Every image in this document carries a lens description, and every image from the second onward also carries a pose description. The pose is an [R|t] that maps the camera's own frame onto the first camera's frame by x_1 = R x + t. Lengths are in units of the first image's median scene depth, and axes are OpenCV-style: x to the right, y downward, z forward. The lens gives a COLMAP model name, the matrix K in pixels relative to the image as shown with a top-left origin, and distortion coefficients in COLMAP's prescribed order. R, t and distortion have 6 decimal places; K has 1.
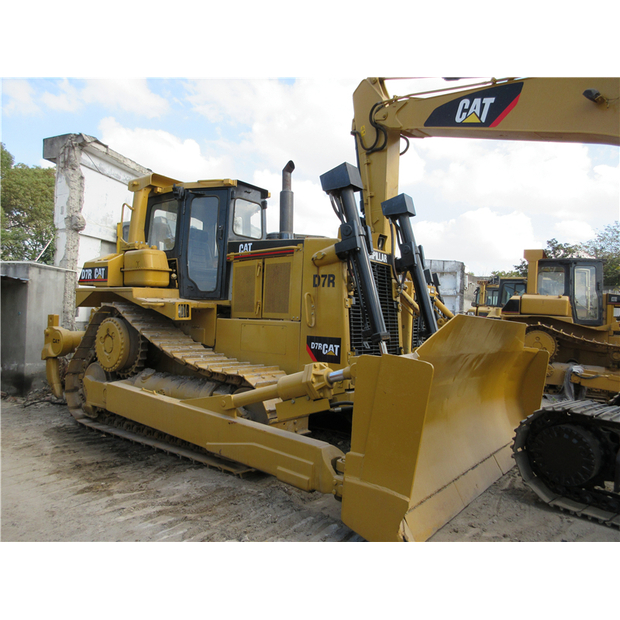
lens RADIAL K [[457.8, 0, 311.7], [0, 457.8, 307.4], [0, 0, 1]] dist [-0.009424, 0.017313]
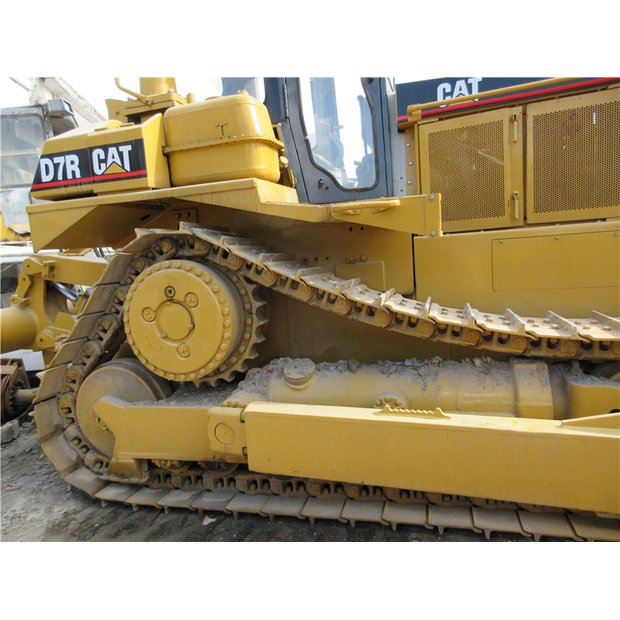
lens RADIAL K [[457.8, 0, 307.9], [0, 457.8, 309.5], [0, 0, 1]] dist [-0.009424, 0.017313]
pose [[0.922492, -0.138903, 0.360158, -0.552970], [0.093038, 0.985516, 0.141782, 0.021848], [-0.374636, -0.097285, 0.922054, 0.627151]]
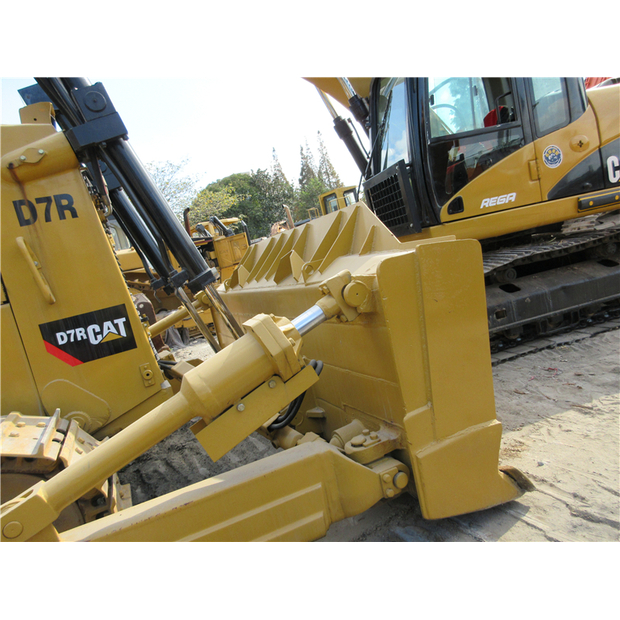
lens RADIAL K [[457.8, 0, 308.6], [0, 457.8, 308.2], [0, 0, 1]] dist [-0.009424, 0.017313]
pose [[0.451948, -0.253453, 0.855280, -0.273639], [0.226152, 0.960018, 0.164987, 0.026503], [-0.862901, 0.118858, 0.491197, 0.461175]]
